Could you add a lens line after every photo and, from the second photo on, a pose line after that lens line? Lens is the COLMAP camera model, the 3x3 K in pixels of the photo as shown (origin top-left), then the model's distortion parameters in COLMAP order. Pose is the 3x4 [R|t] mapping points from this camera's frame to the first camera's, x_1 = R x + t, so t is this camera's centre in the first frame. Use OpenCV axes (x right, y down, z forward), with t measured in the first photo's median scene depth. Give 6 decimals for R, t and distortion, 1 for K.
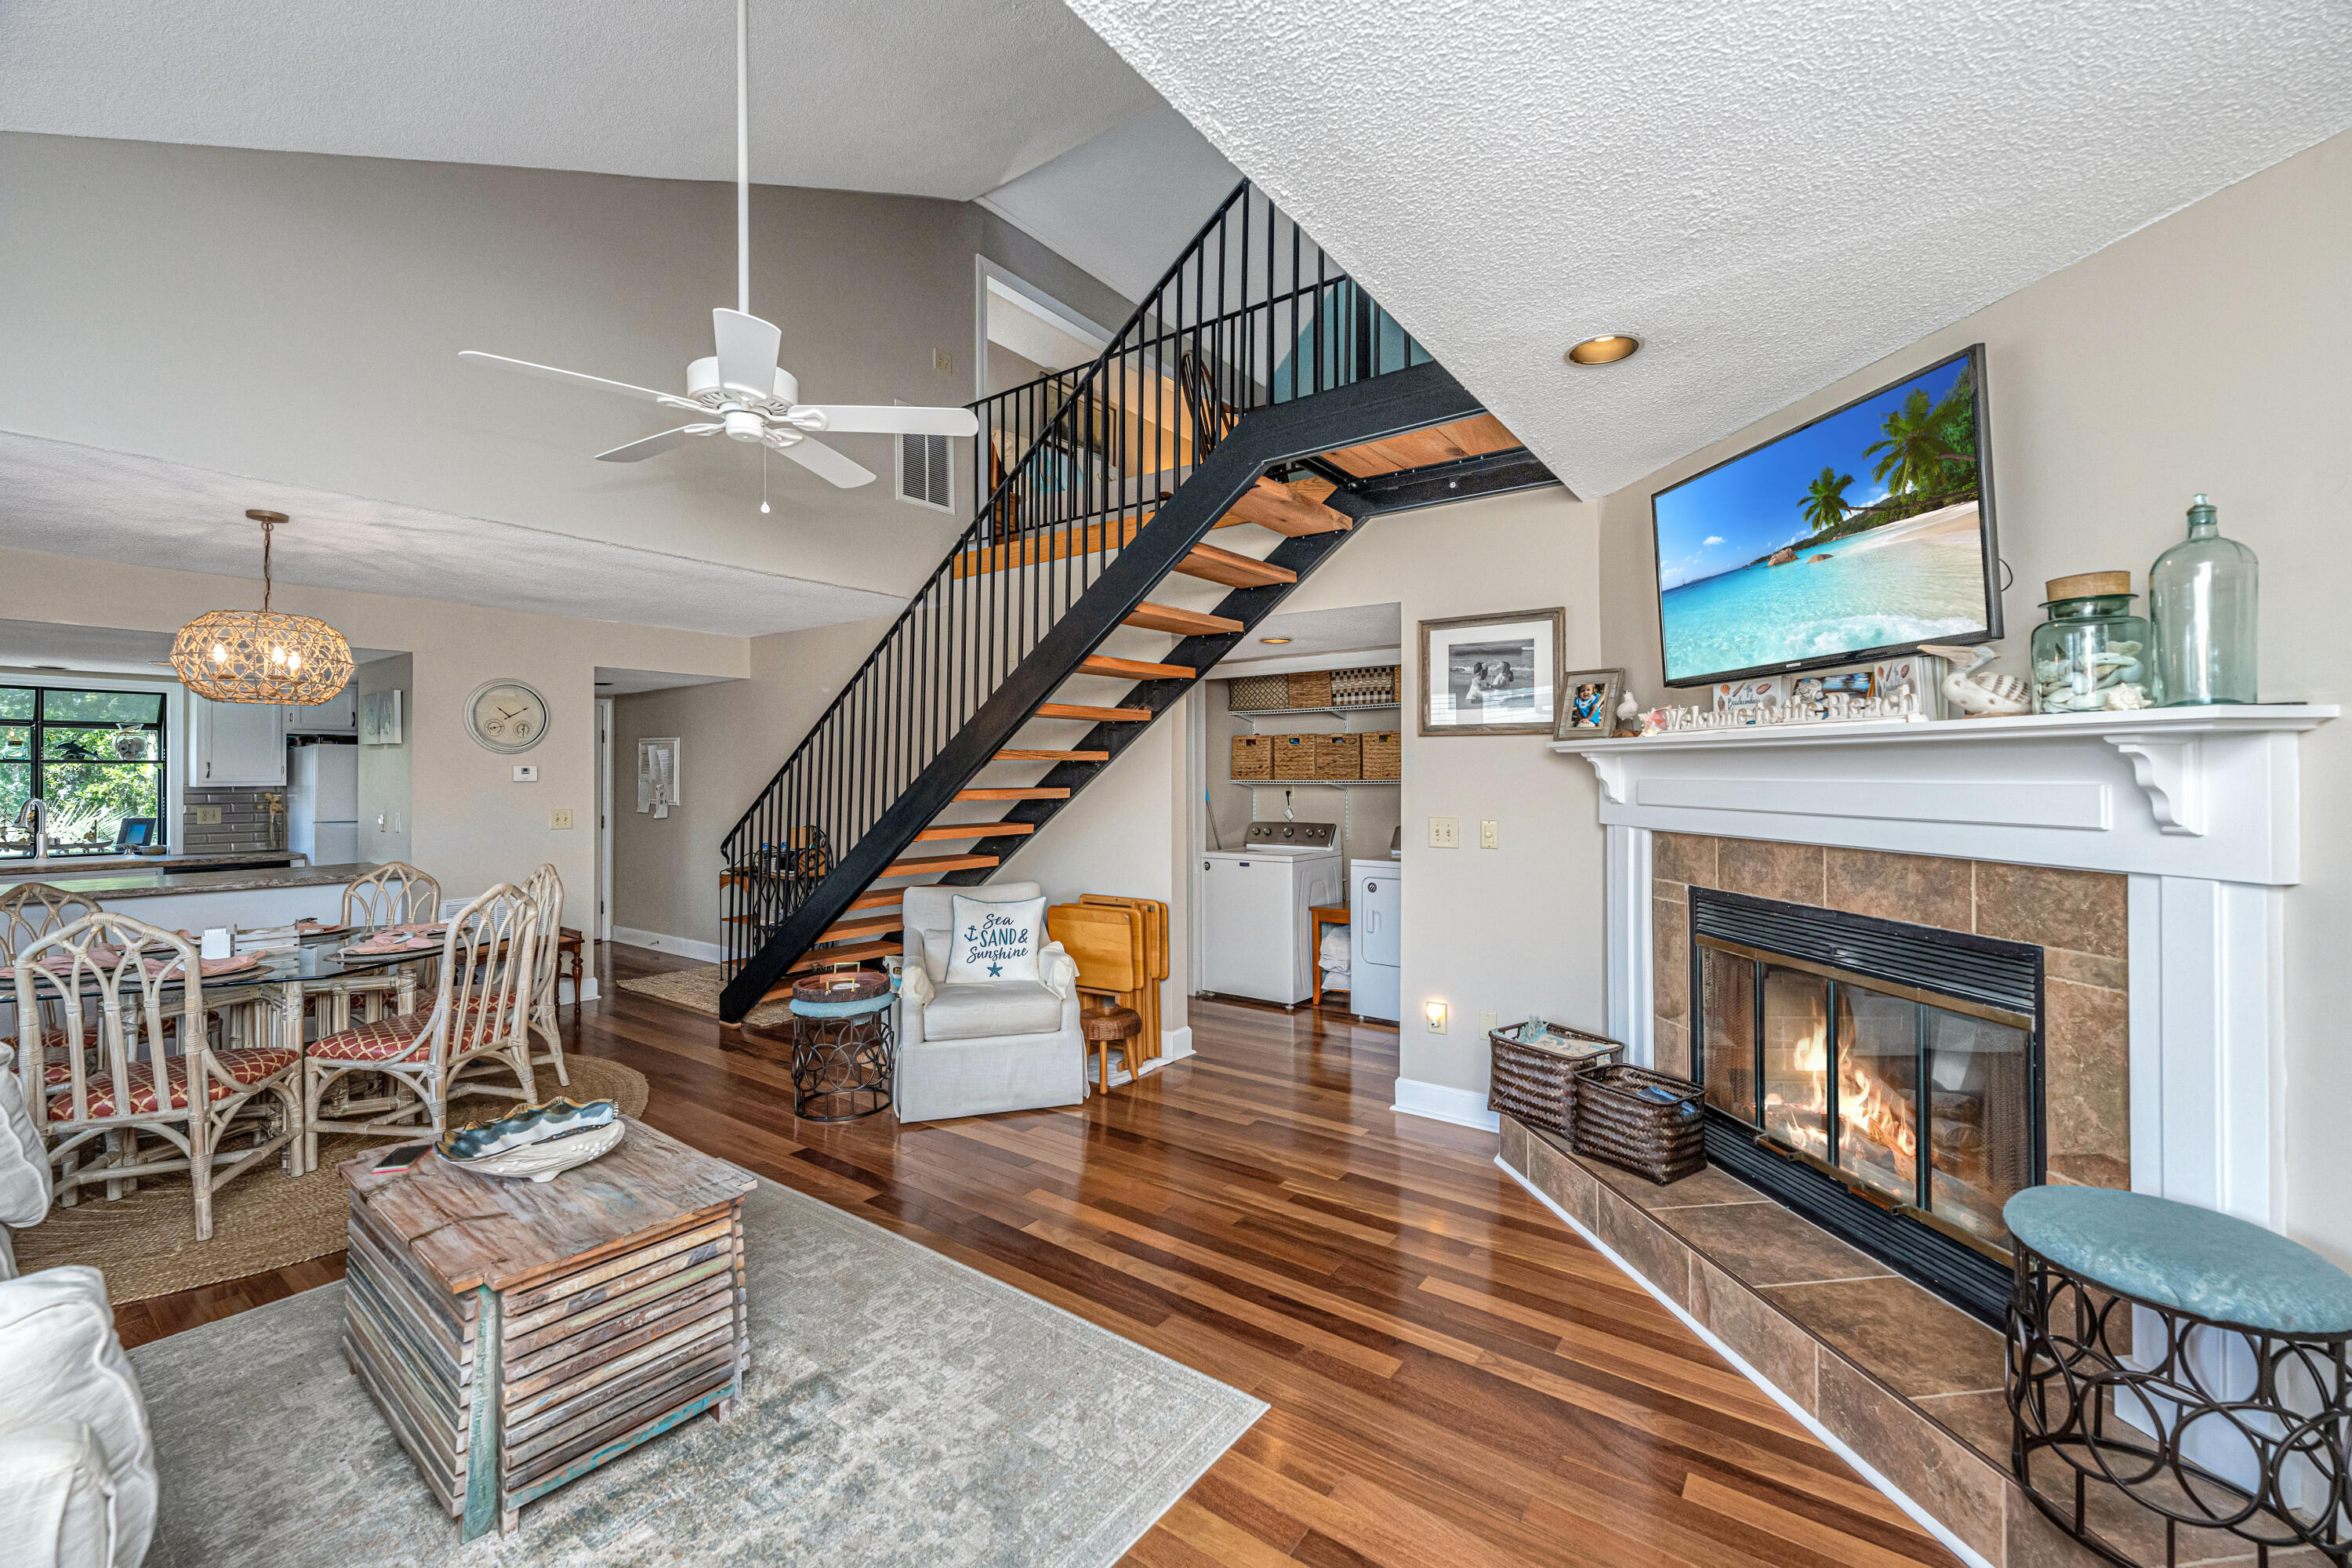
lens RADIAL K [[961.4, 0, 1217.2], [0, 961.4, 766.3], [0, 0, 1]] dist [-0.001664, -0.000224]
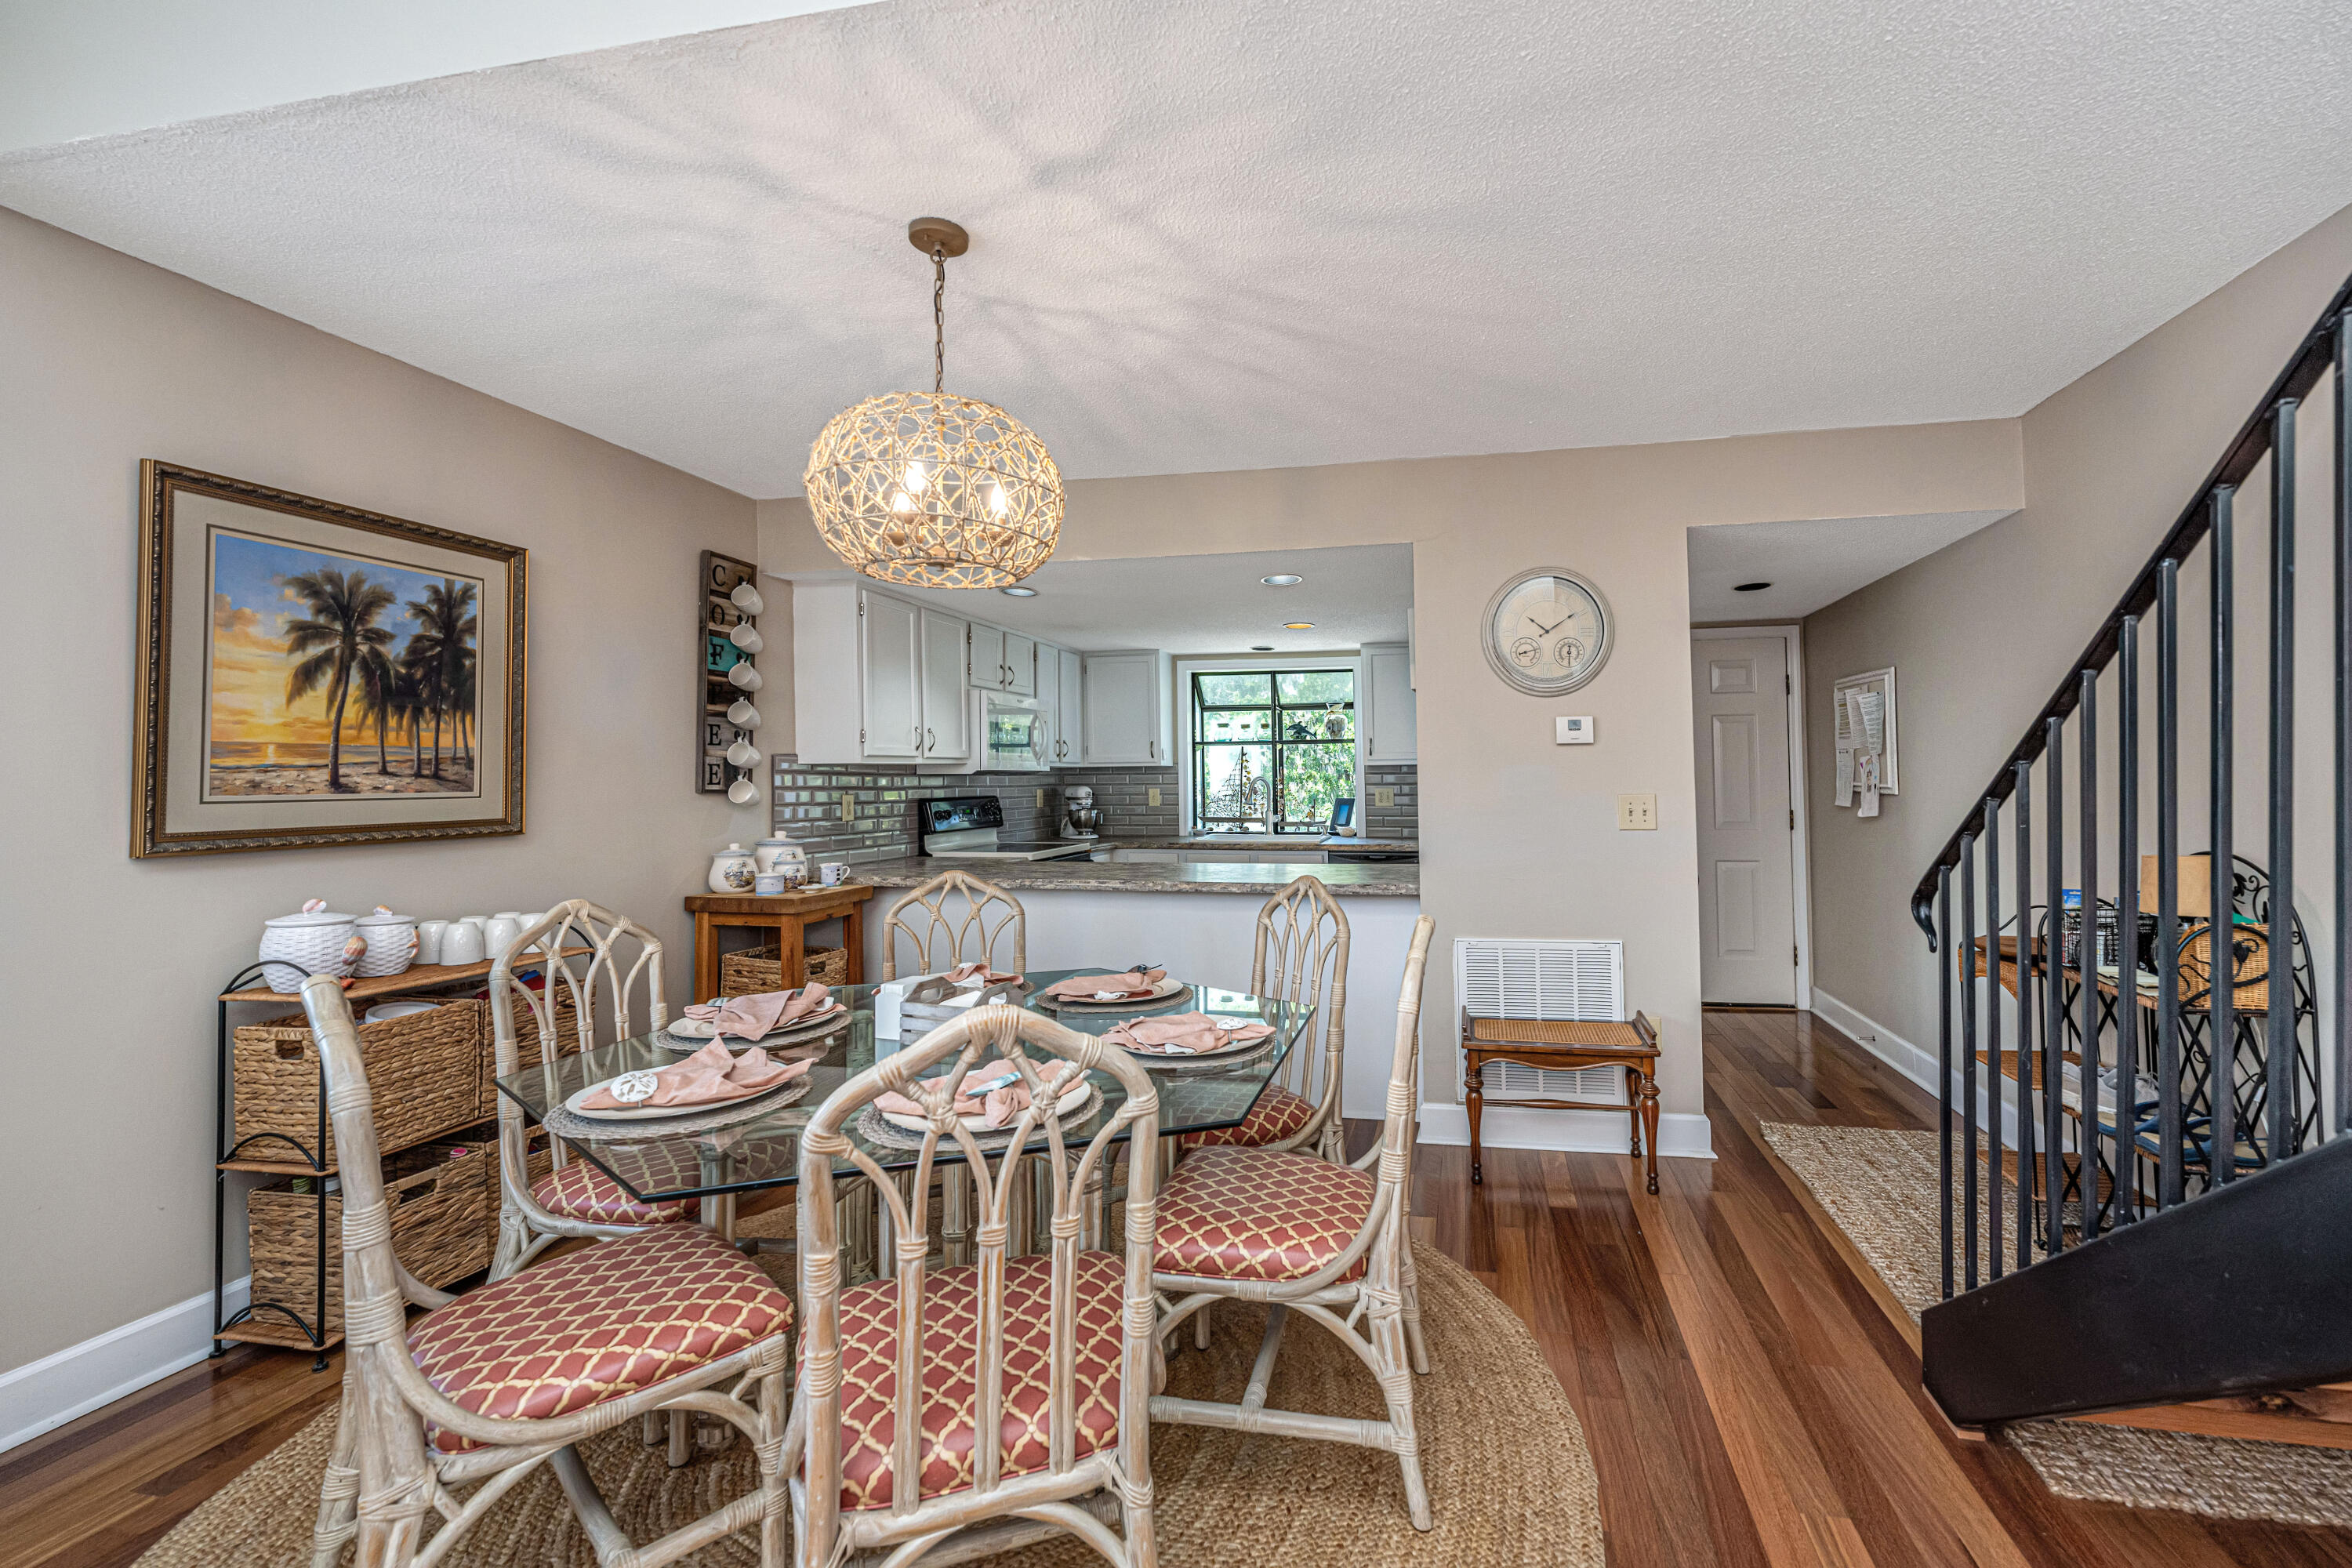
lens RADIAL K [[950.1, 0, 1236.9], [0, 950.1, 766.0], [0, 0, 1]] dist [-0.014180, 0.000143]
pose [[0.371888, -0.011462, -0.928207, -0.418833], [0.015671, 0.999859, -0.006069, 0.045970], [0.928145, -0.012290, 0.372015, 0.935037]]
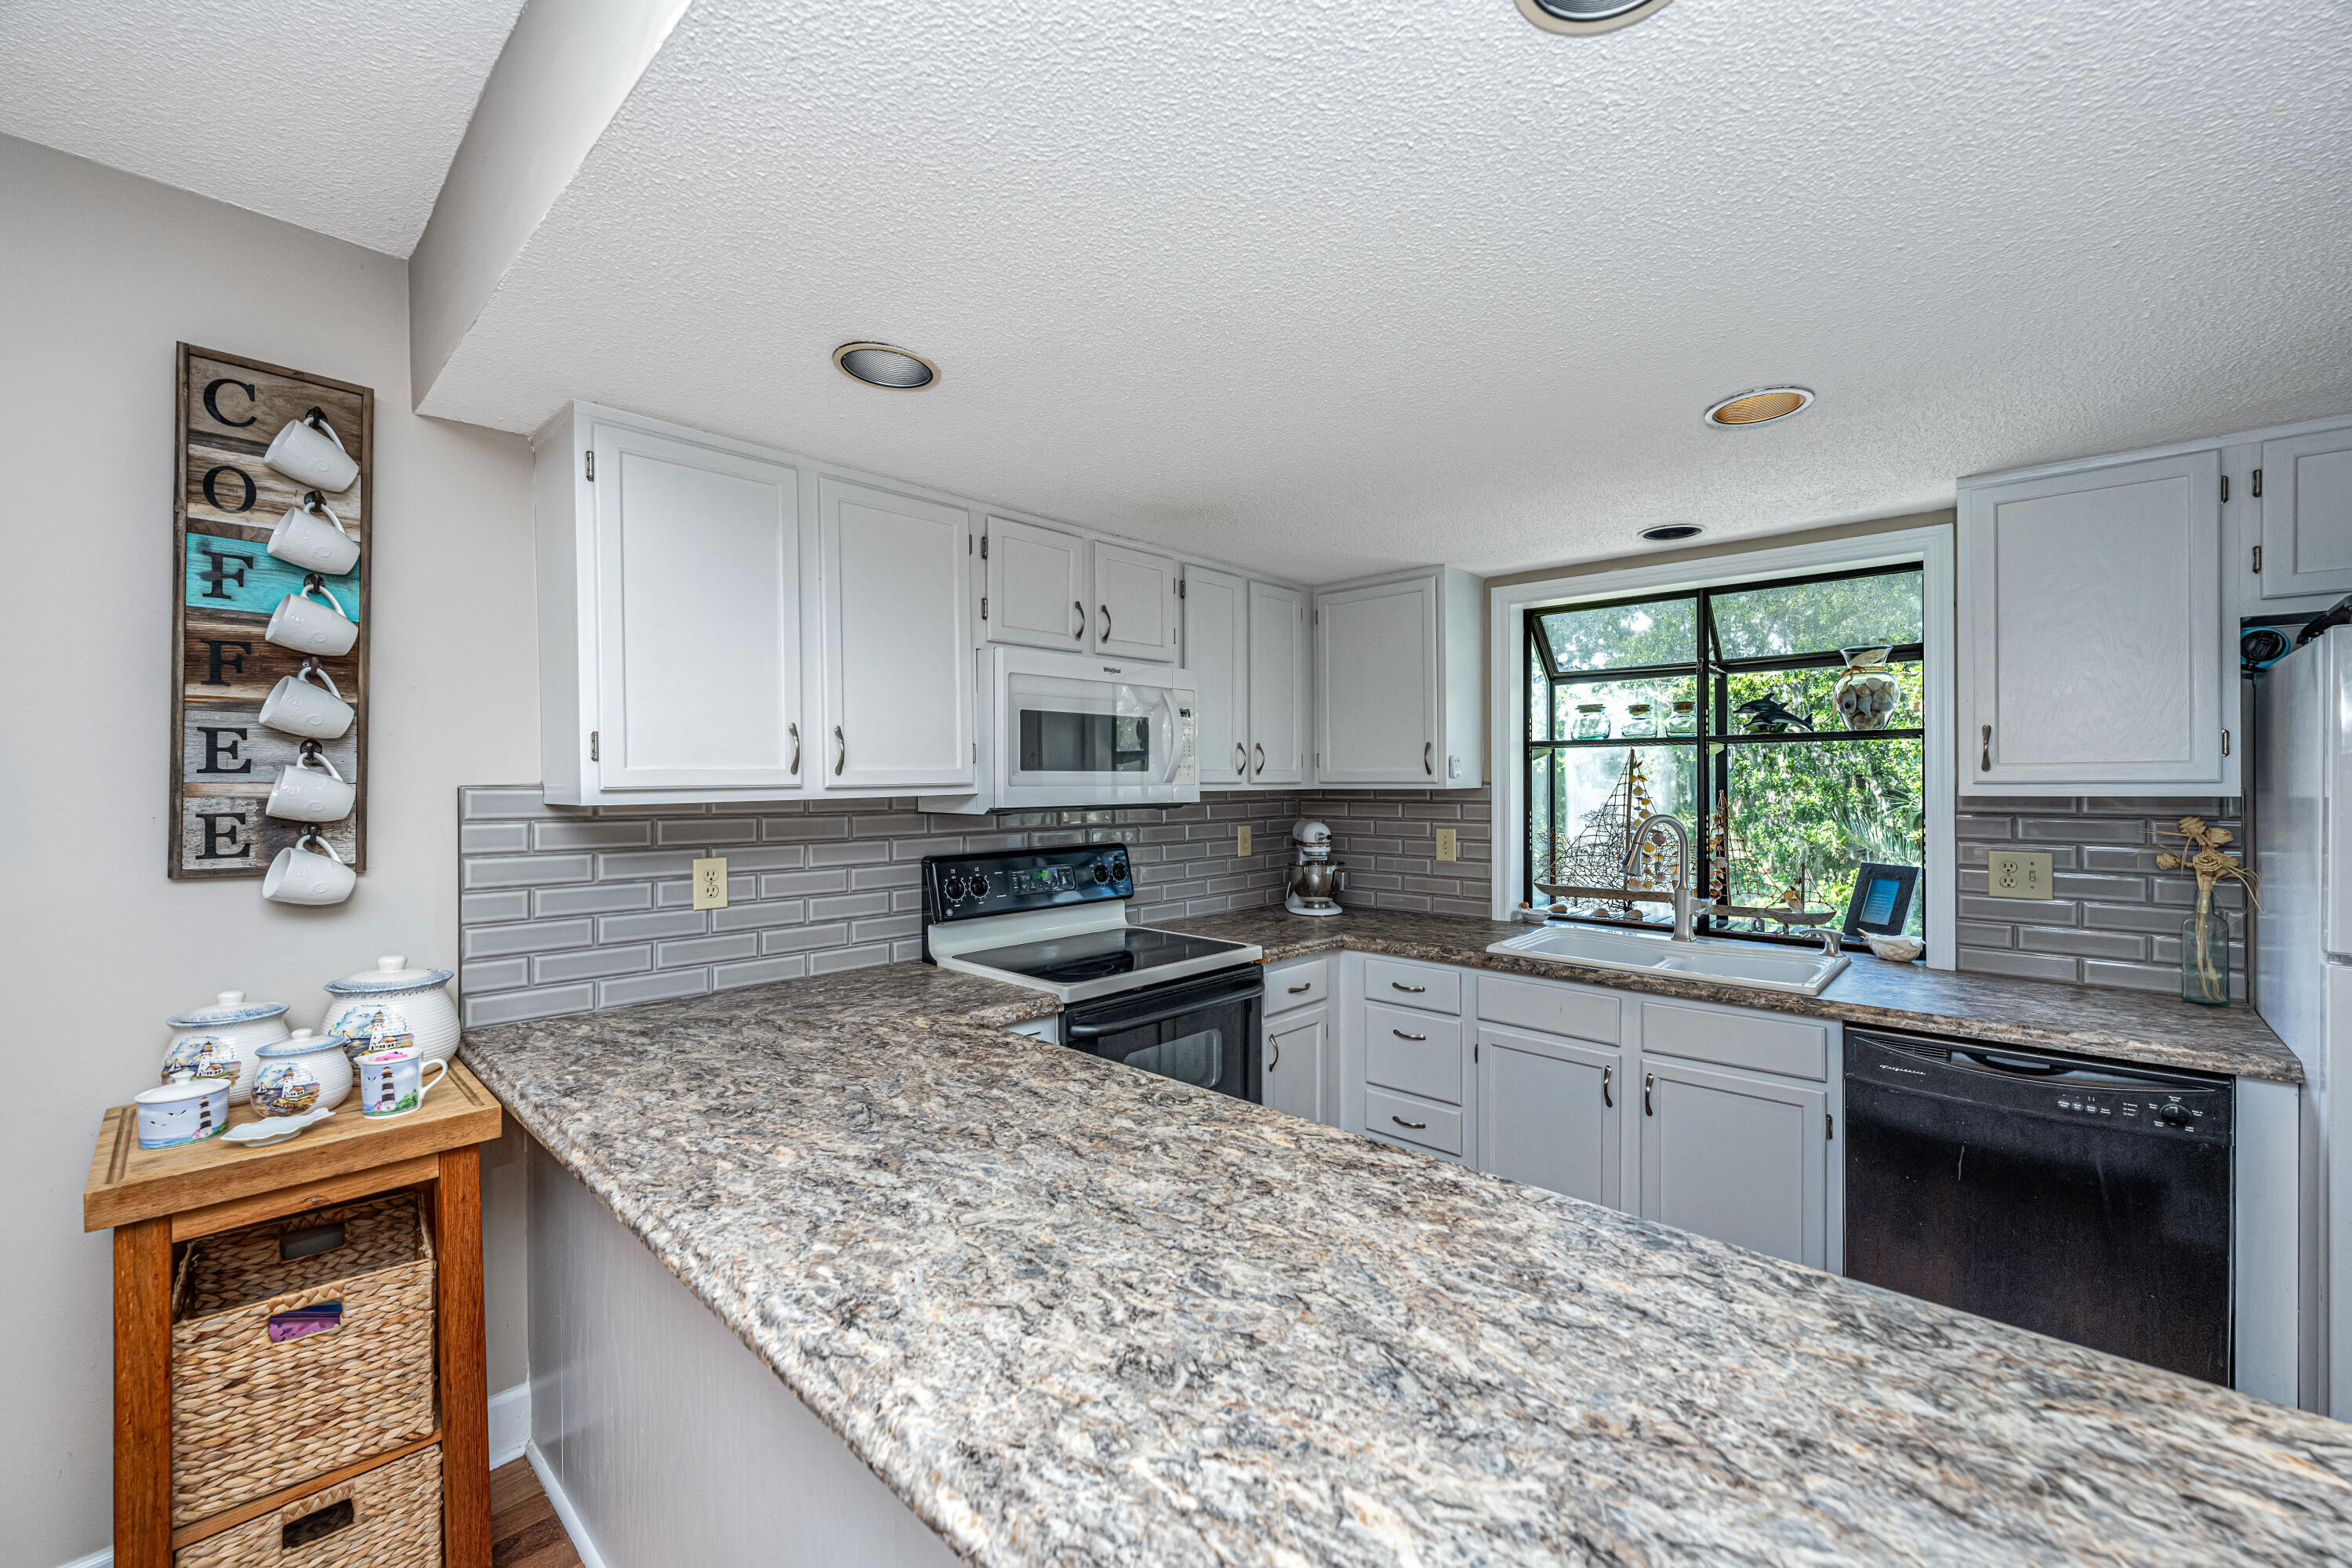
lens RADIAL K [[930.9, 0, 1142.9], [0, 930.9, 788.5], [0, 0, 1]] dist [-0.001239, -0.000044]
pose [[-0.156310, 0.012202, -0.987633, -1.169099], [0.014032, 0.999850, 0.010132, 0.018937], [0.987608, -0.012275, -0.156458, 1.308851]]
